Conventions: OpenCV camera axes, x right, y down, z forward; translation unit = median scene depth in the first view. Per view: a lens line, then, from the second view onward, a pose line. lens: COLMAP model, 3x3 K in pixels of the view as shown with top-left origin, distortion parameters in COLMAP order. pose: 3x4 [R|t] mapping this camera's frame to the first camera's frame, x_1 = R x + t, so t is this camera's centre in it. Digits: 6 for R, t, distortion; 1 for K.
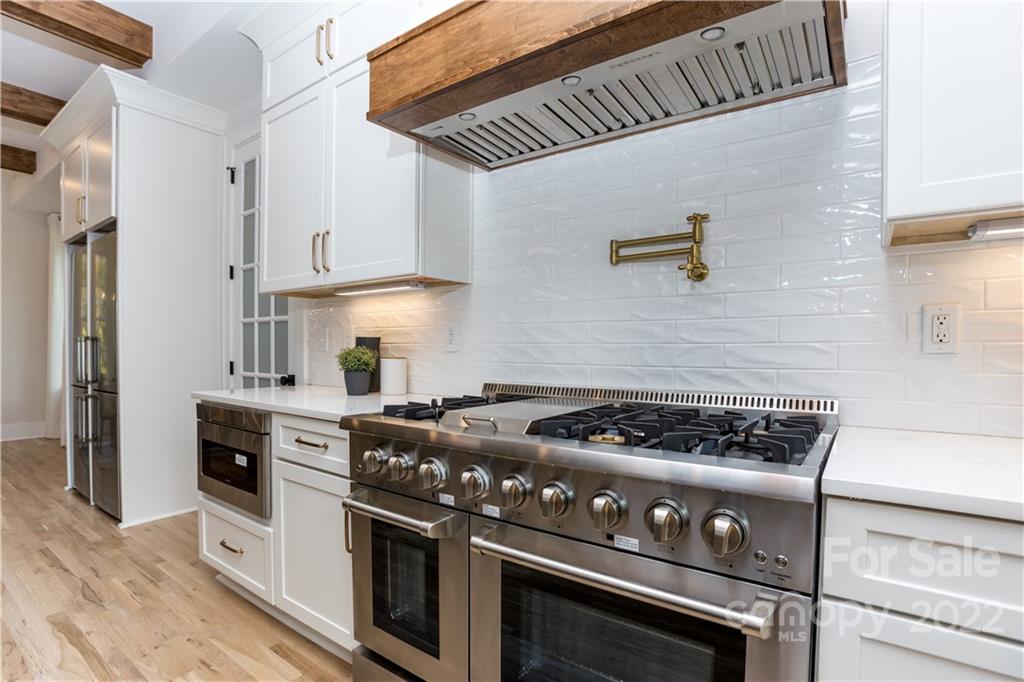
lens RADIAL K [[492.7, 0, 523.0], [0, 492.7, 343.5], [0, 0, 1]] dist [-0.017173, 0.004772]
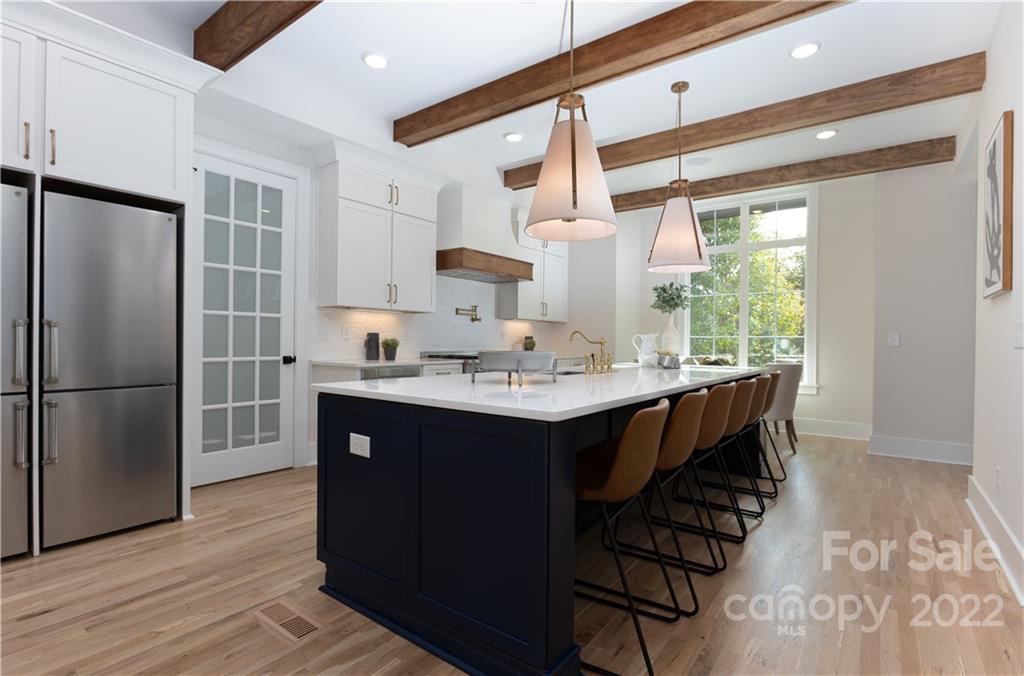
lens RADIAL K [[492.7, 0, 512.9], [0, 492.7, 336.0], [0, 0, 1]] dist [-0.017173, 0.004772]
pose [[0.004970, 0.002716, 0.999984, -2.089263], [-0.024452, 0.999698, -0.002594, -0.010661], [-0.999689, -0.024439, 0.005035, 0.399489]]
